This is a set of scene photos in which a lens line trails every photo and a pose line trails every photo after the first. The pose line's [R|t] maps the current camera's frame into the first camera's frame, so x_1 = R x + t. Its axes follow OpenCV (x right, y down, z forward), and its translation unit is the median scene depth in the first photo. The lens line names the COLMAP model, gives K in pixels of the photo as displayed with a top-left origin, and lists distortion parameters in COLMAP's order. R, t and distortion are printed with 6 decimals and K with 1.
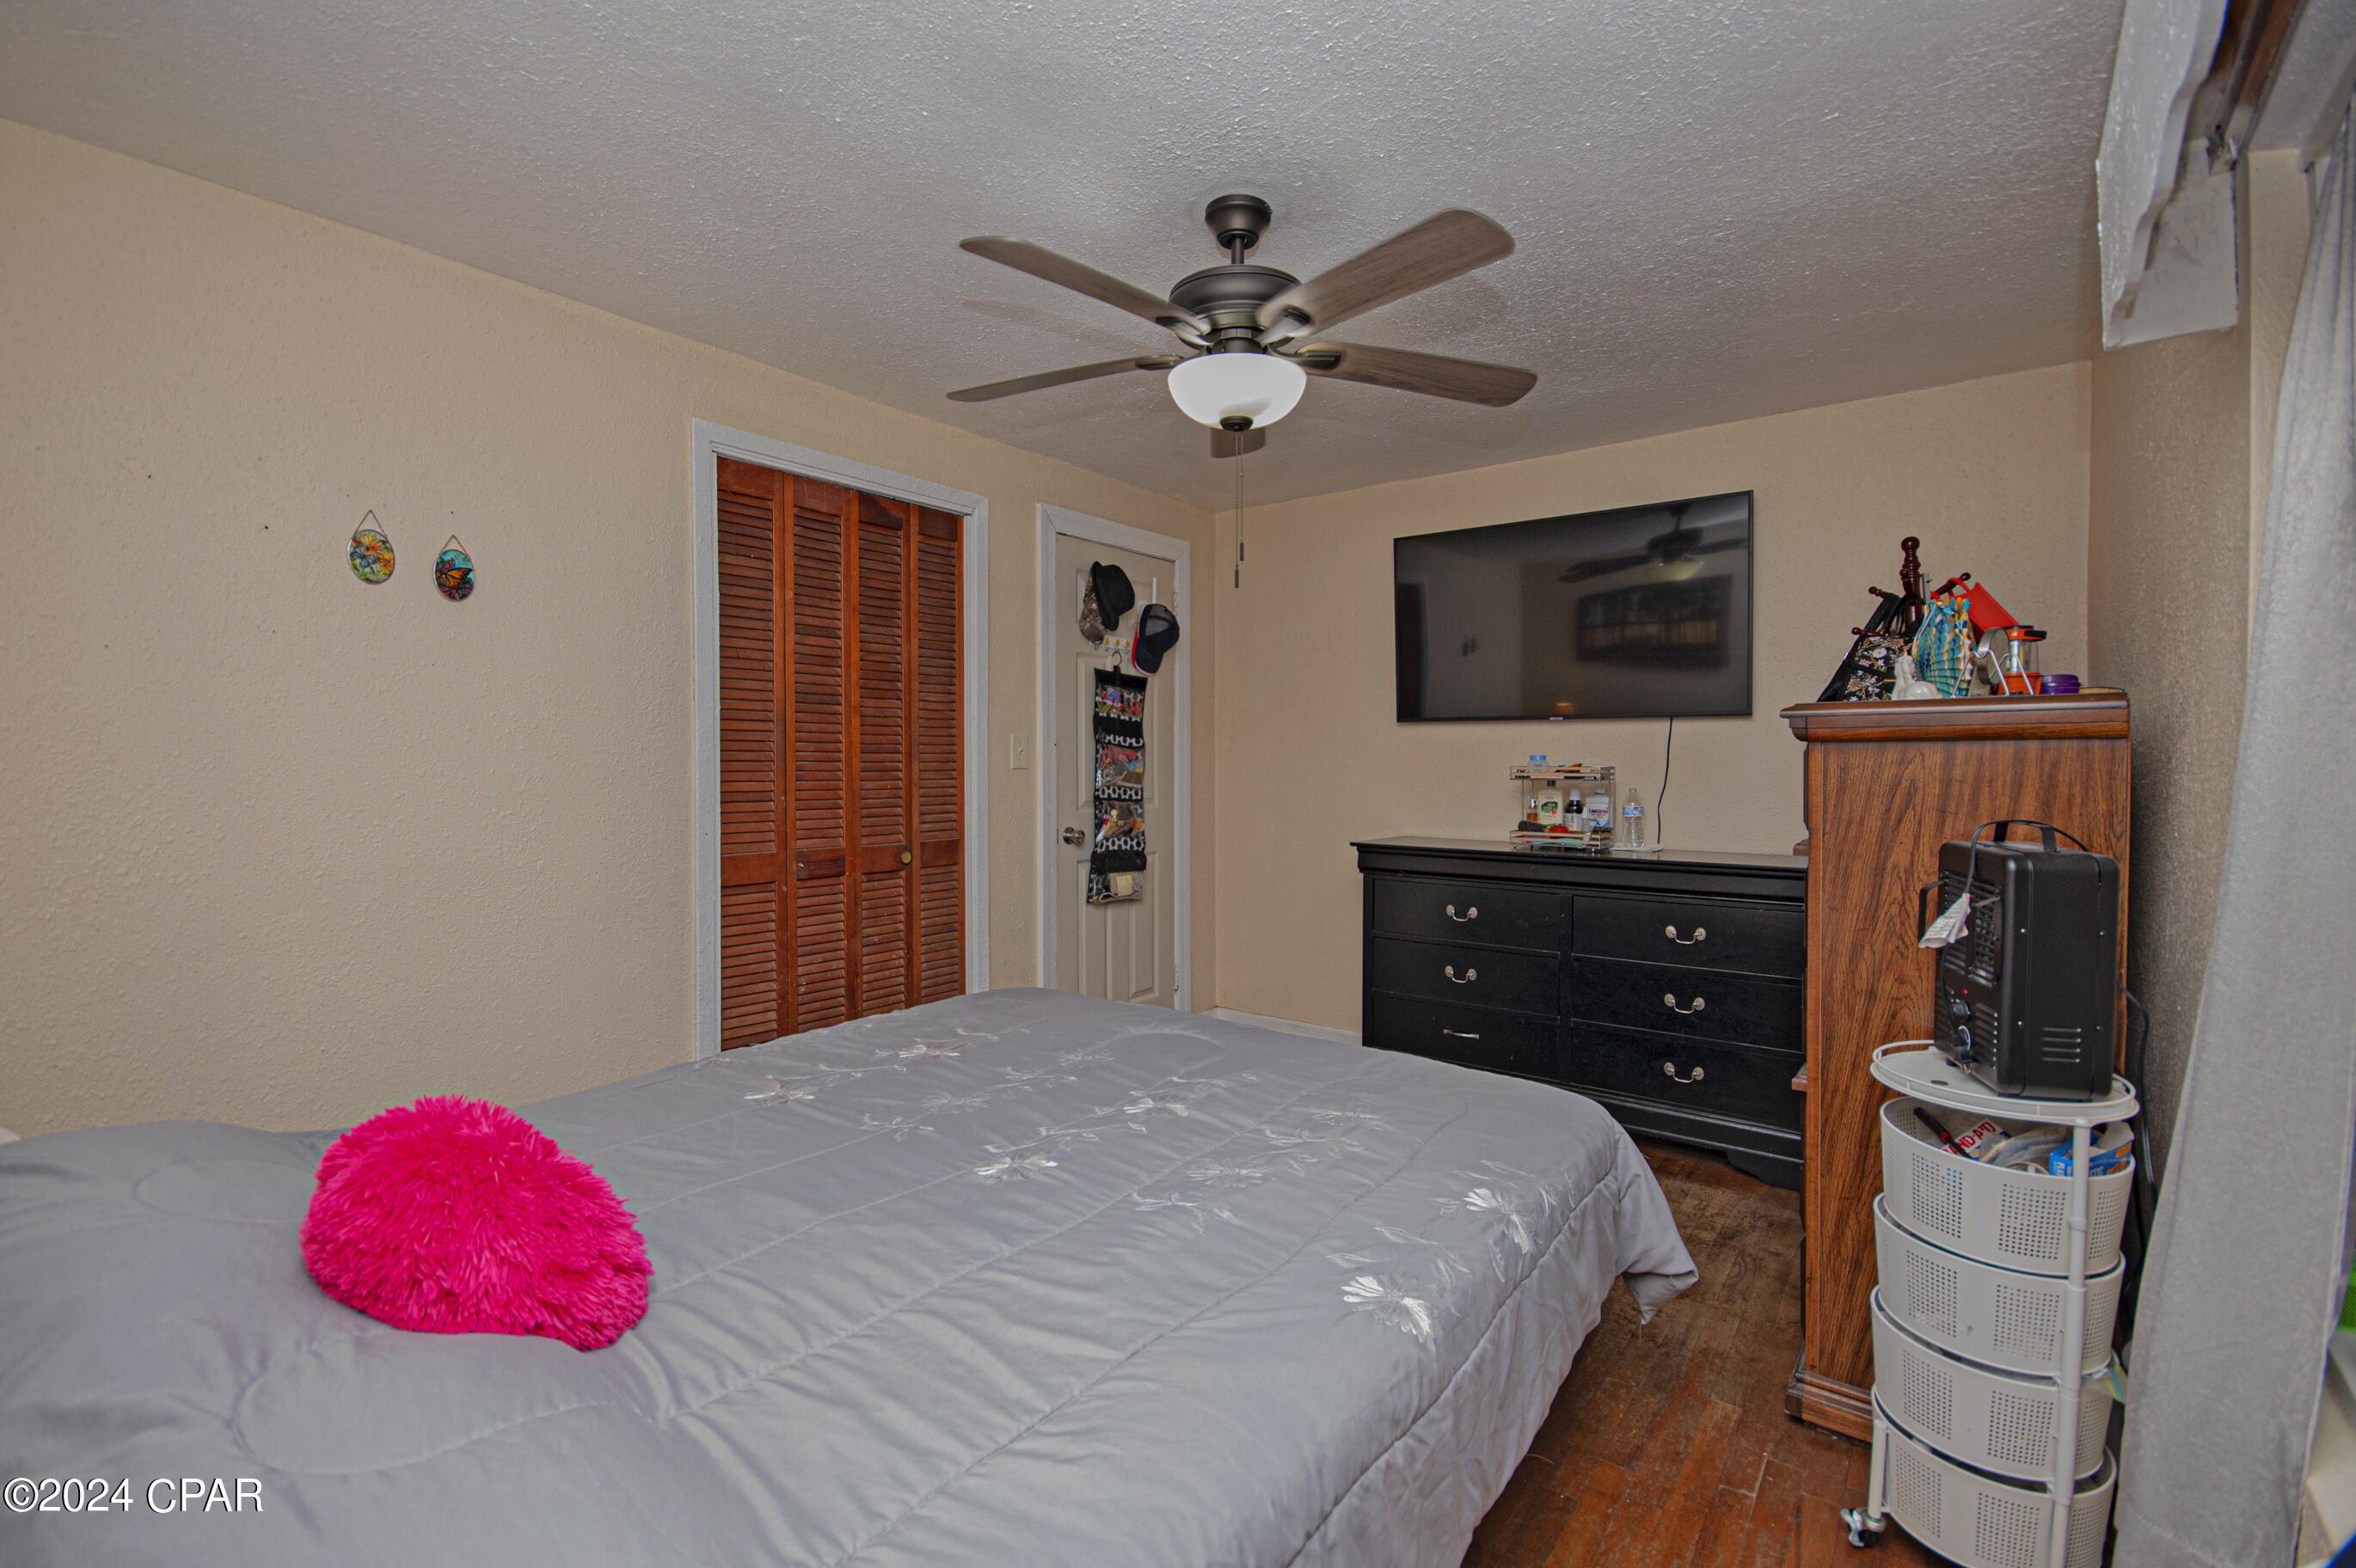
lens RADIAL K [[1029.9, 0, 1188.5], [0, 1029.9, 783.2], [0, 0, 1]] dist [0.001966, -0.011490]
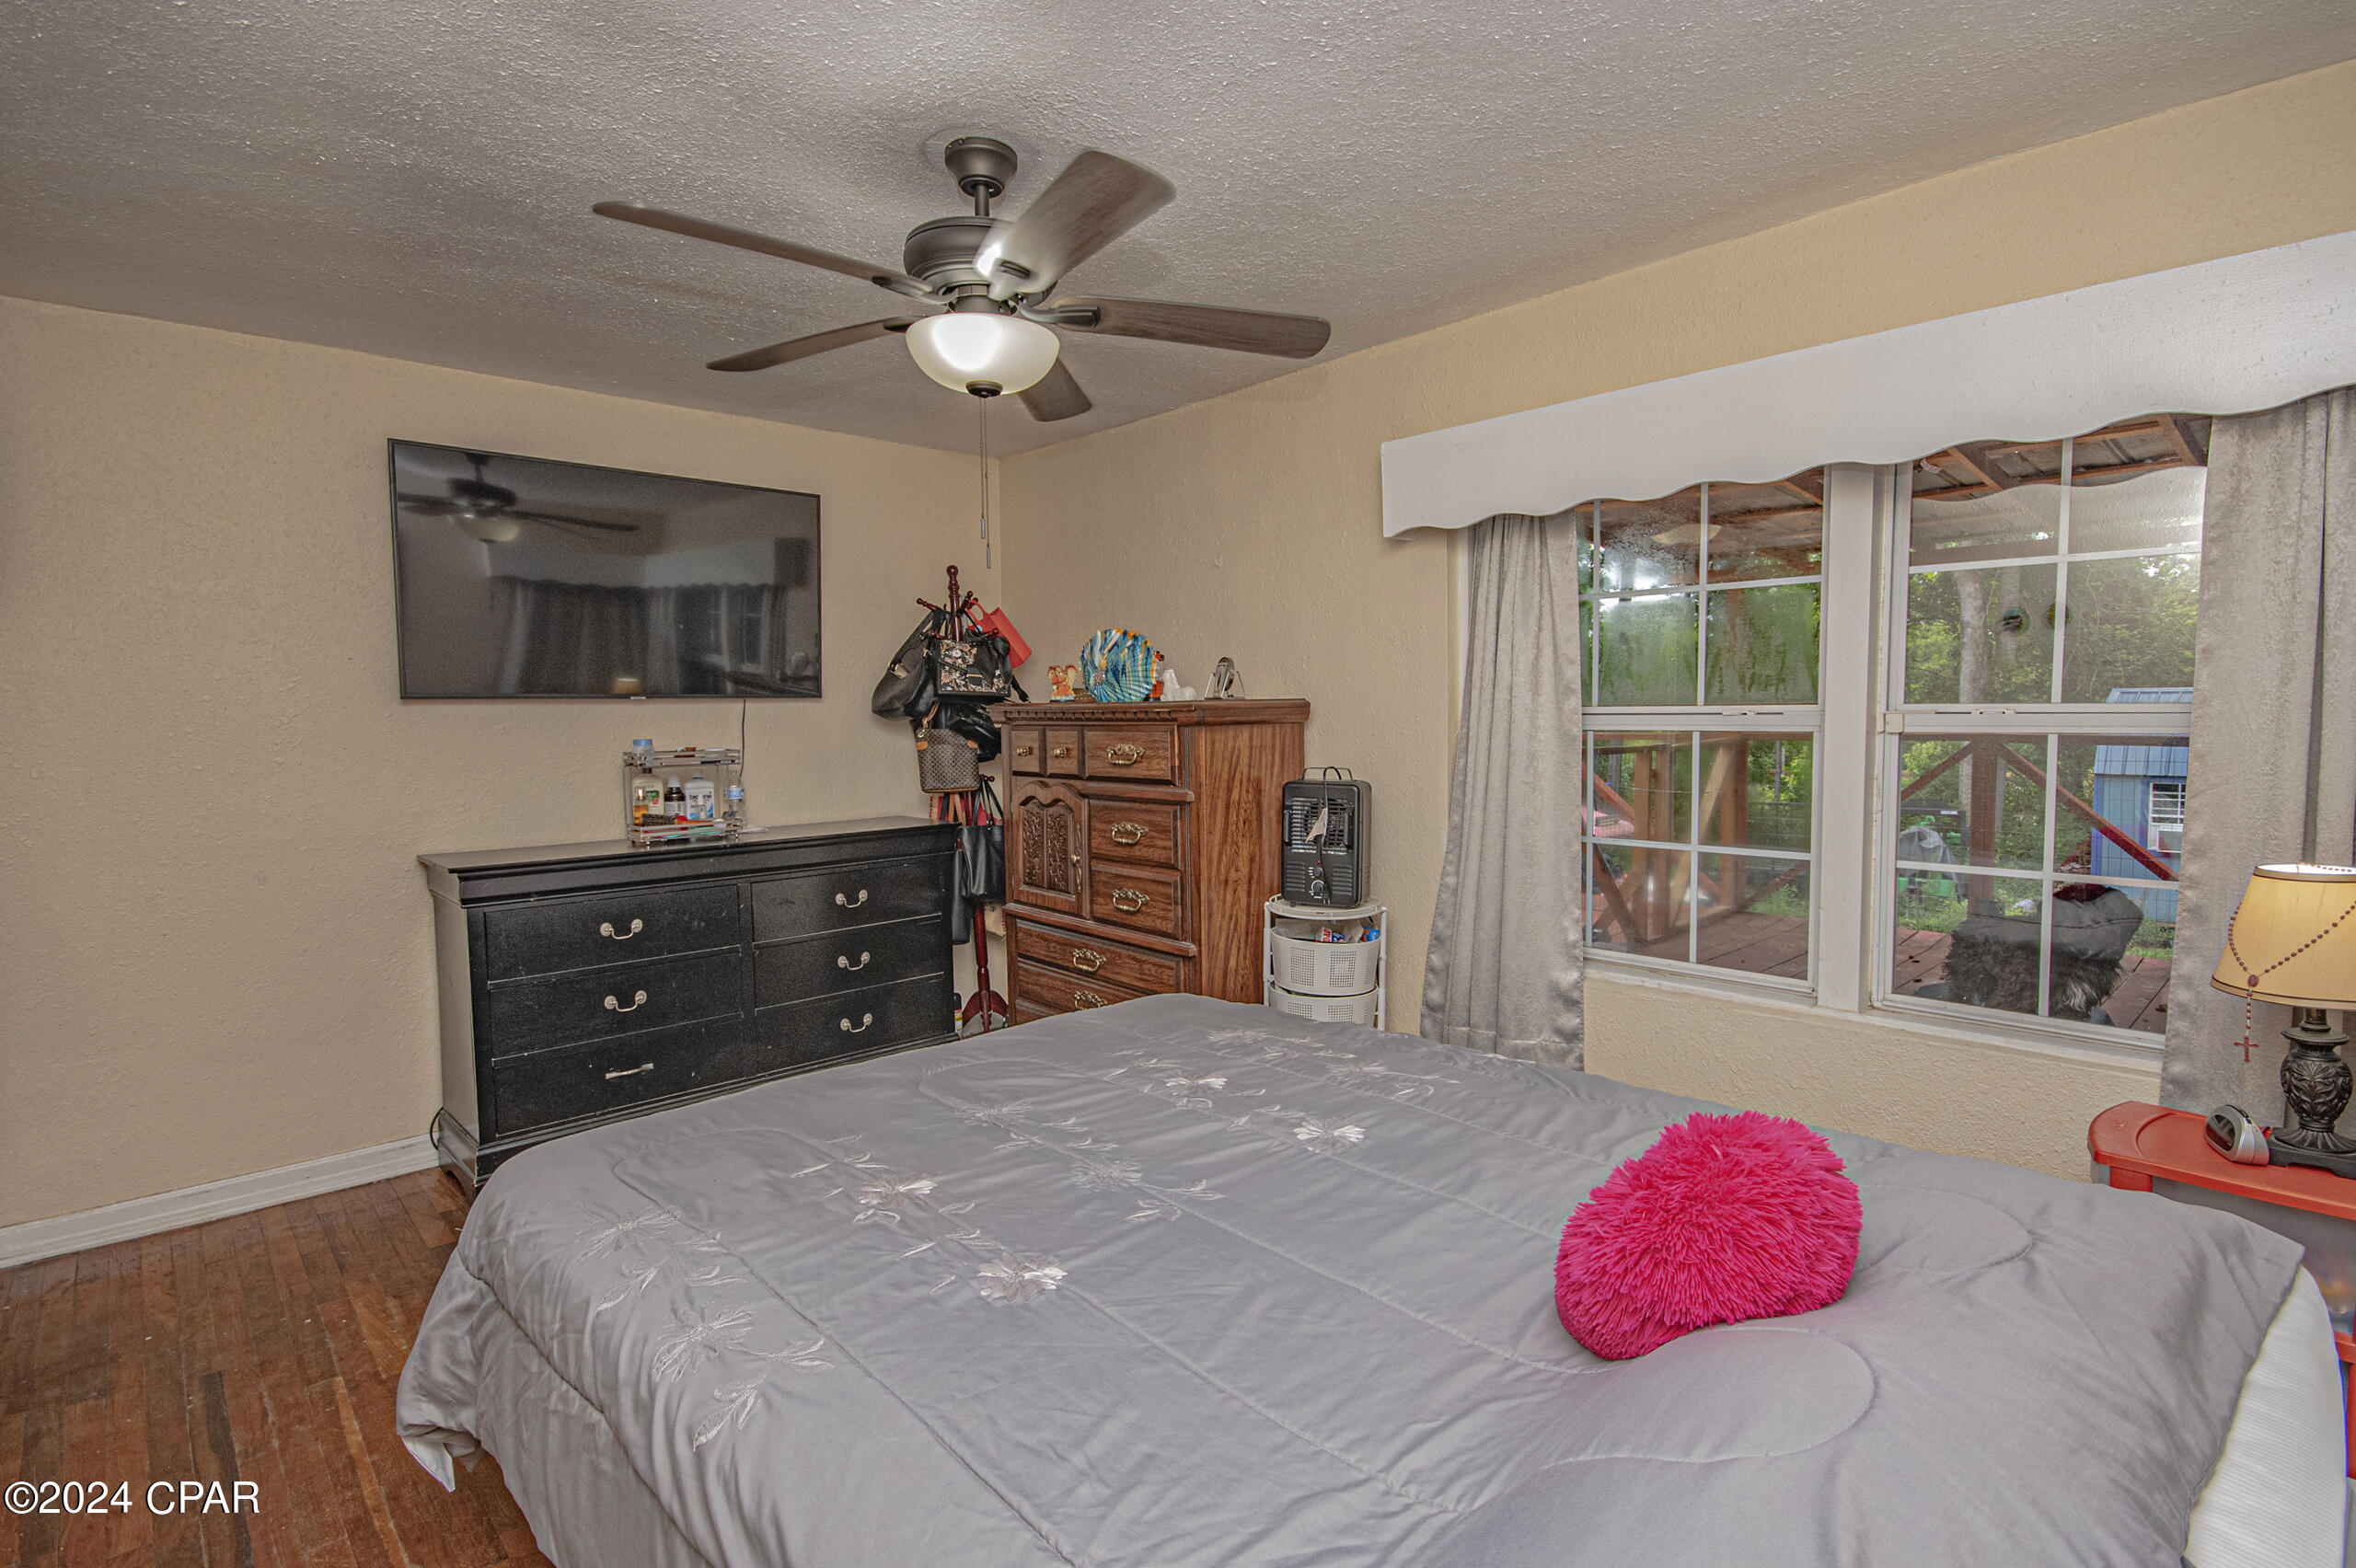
lens RADIAL K [[1115.3, 0, 1178.0], [0, 1115.3, 784.0], [0, 0, 1]] dist [0.000082, 0.000038]
pose [[0.170427, -0.064044, 0.983287, -0.616757], [0.040360, 0.997502, 0.057974, -0.030122], [-0.984543, 0.029805, 0.172586, 0.445459]]
